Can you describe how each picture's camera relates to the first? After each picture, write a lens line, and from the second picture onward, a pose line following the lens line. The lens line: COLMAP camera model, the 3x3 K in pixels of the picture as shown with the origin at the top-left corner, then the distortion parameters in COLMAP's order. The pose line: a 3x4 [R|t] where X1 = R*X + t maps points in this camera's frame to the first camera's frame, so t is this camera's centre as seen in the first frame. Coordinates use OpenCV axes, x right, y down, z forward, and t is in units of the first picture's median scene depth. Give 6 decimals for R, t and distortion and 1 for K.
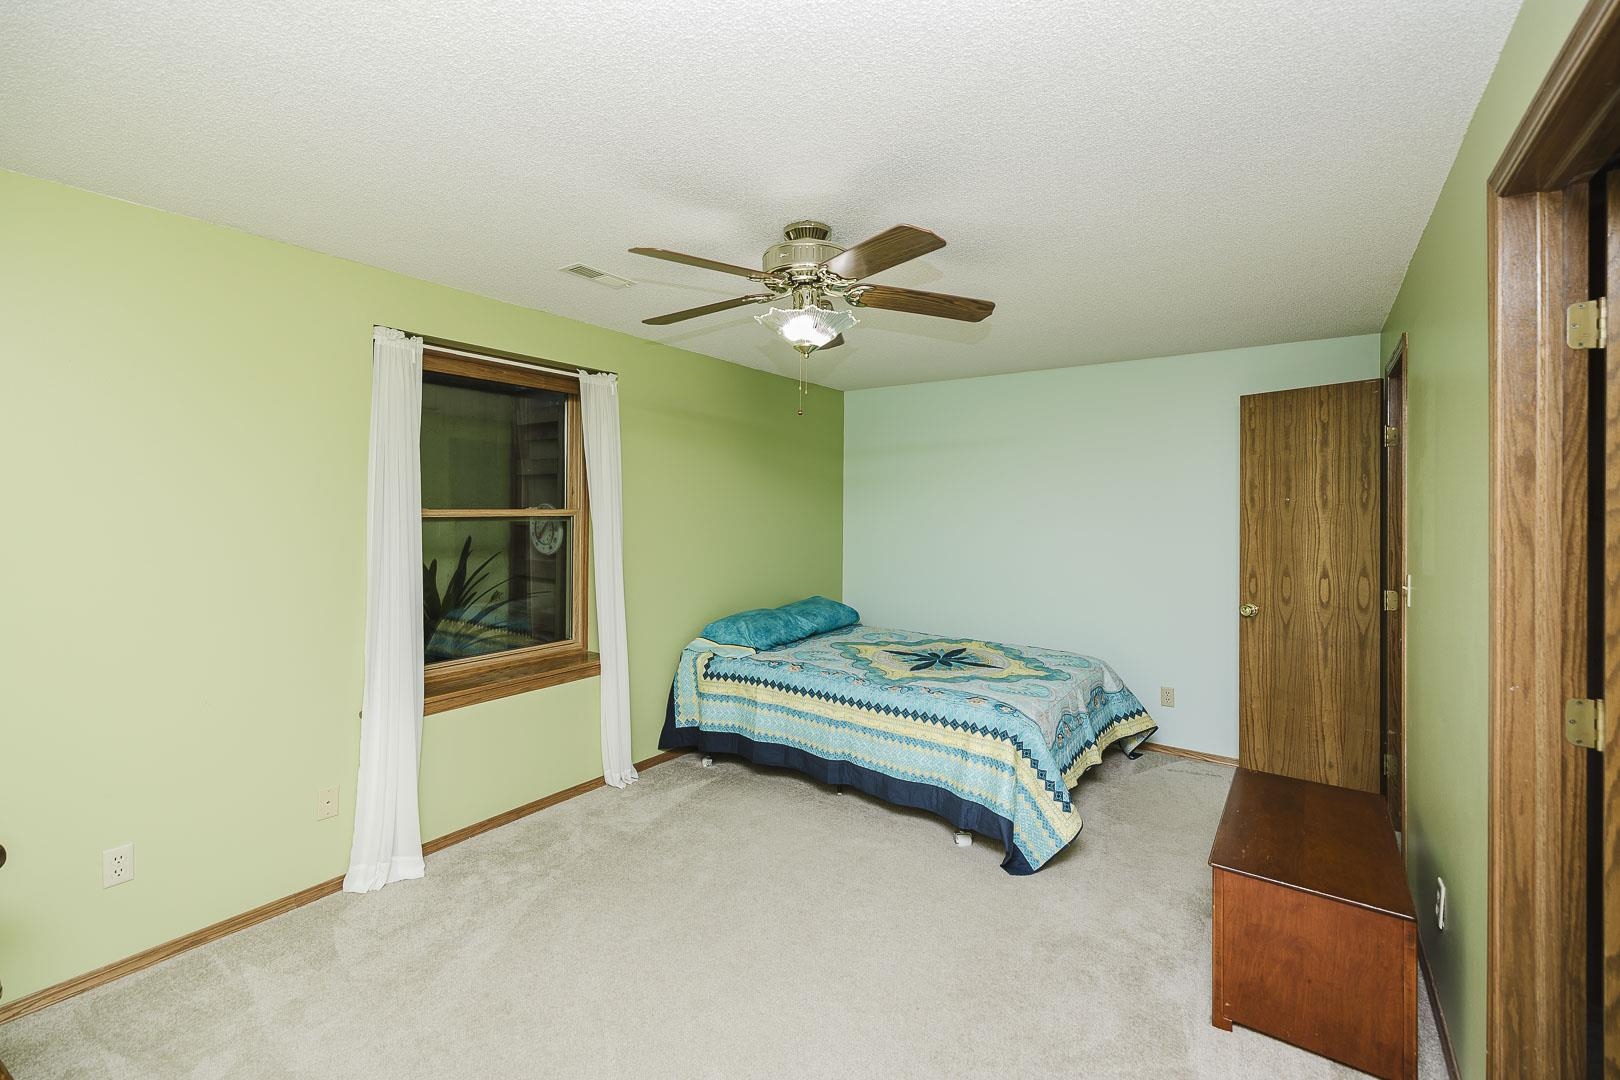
lens RADIAL K [[690.3, 0, 811.1], [0, 690.3, 508.0], [0, 0, 1]] dist [0.035423, 0.000099]
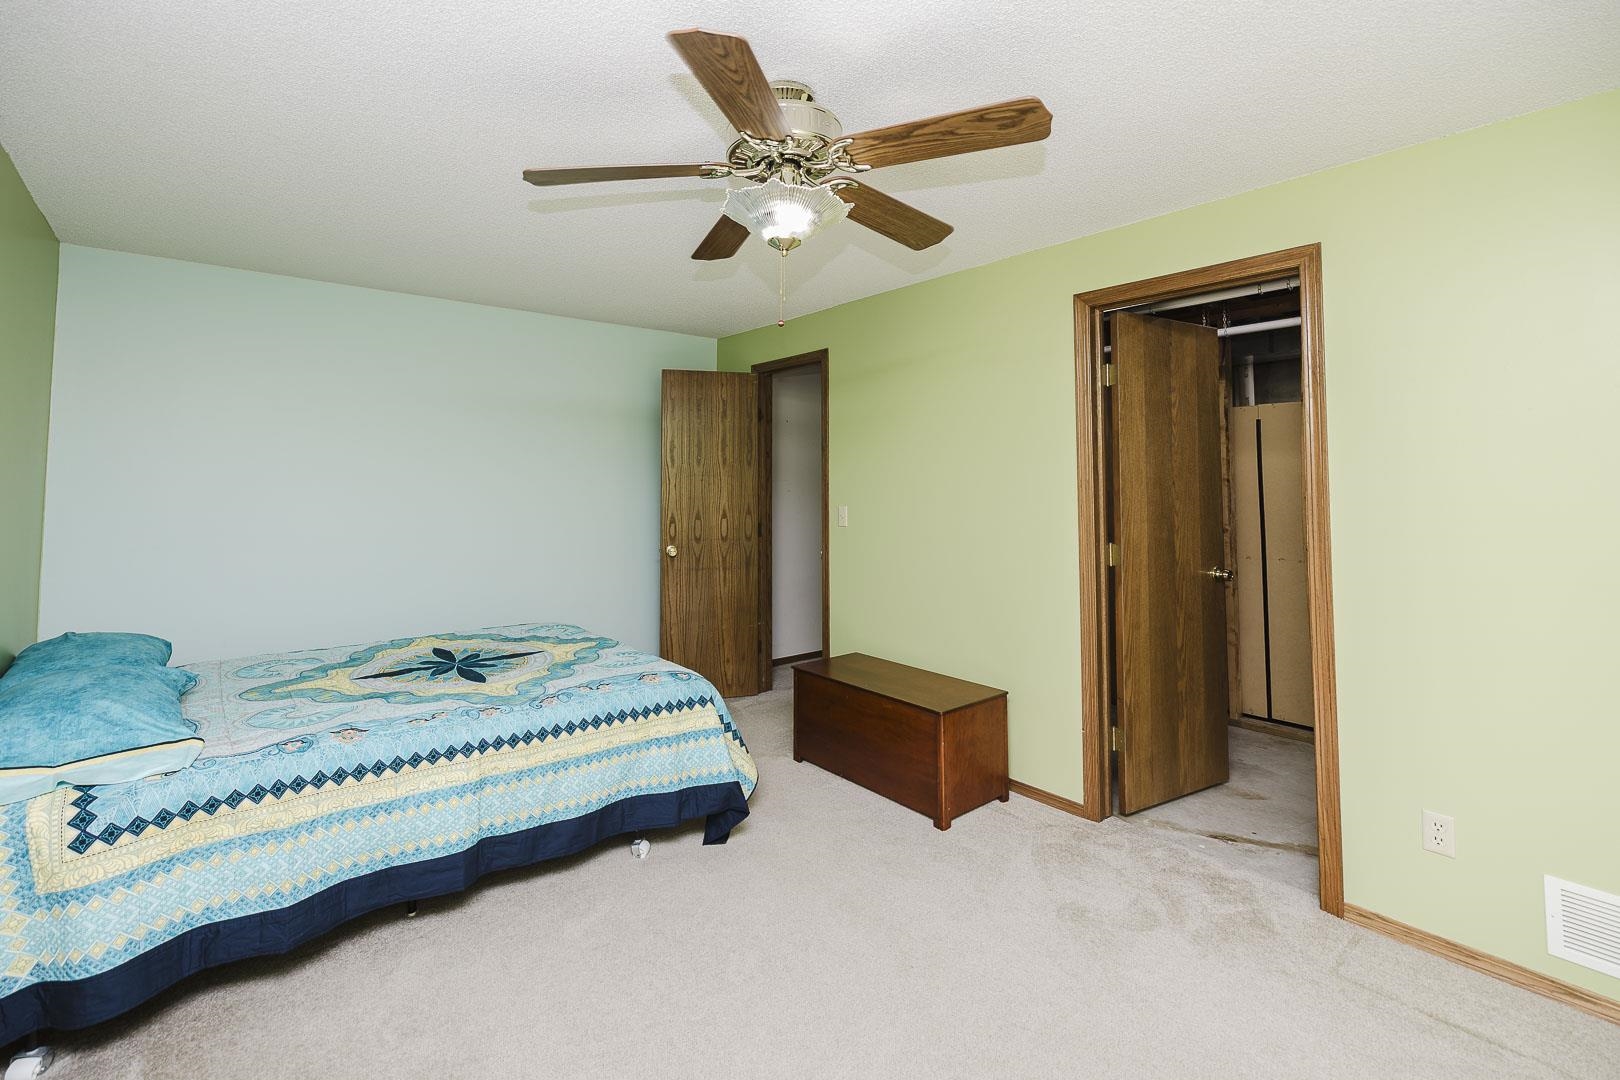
lens RADIAL K [[721.0, 0, 810.4], [0, 721.0, 438.1], [0, 0, 1]] dist [0.000217, 0.000125]
pose [[0.249688, 0.048640, 0.967104, -0.532719], [0.002100, 0.998708, -0.050771, 0.019211], [-0.968324, 0.014707, 0.249264, 0.503597]]
